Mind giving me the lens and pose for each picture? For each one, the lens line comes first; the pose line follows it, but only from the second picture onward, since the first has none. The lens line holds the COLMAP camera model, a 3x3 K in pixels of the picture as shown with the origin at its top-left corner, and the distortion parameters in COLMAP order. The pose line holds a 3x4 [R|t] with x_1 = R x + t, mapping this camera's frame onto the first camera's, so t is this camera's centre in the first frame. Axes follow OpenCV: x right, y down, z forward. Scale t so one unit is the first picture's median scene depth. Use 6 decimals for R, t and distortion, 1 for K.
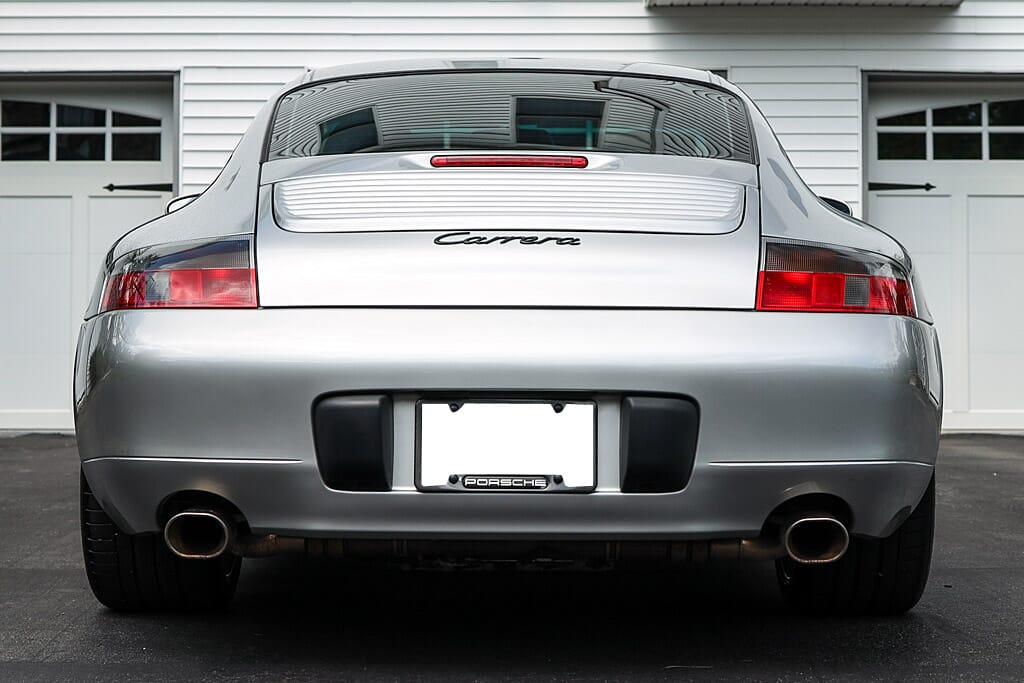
lens RADIAL K [[2228.3, 0, 511.8], [0, 2228.3, 343.2], [0, 0, 1]] dist [-0.025284, 0.000000]
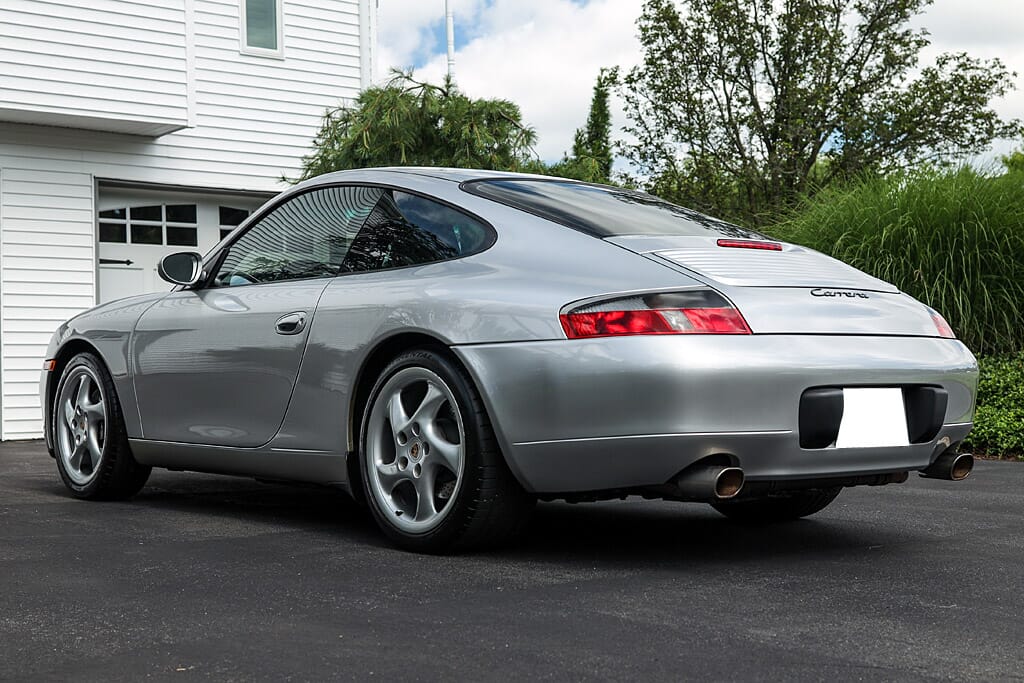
lens RADIAL K [[1579.9, 0, 512.5], [0, 1579.9, 342.2], [0, 0, 1]] dist [0.037161, 0.000000]
pose [[0.775605, 0.000020, 0.631218, -0.265262], [0.014529, 0.999735, -0.017884, 0.001947], [-0.631051, 0.023042, 0.775399, 0.069776]]
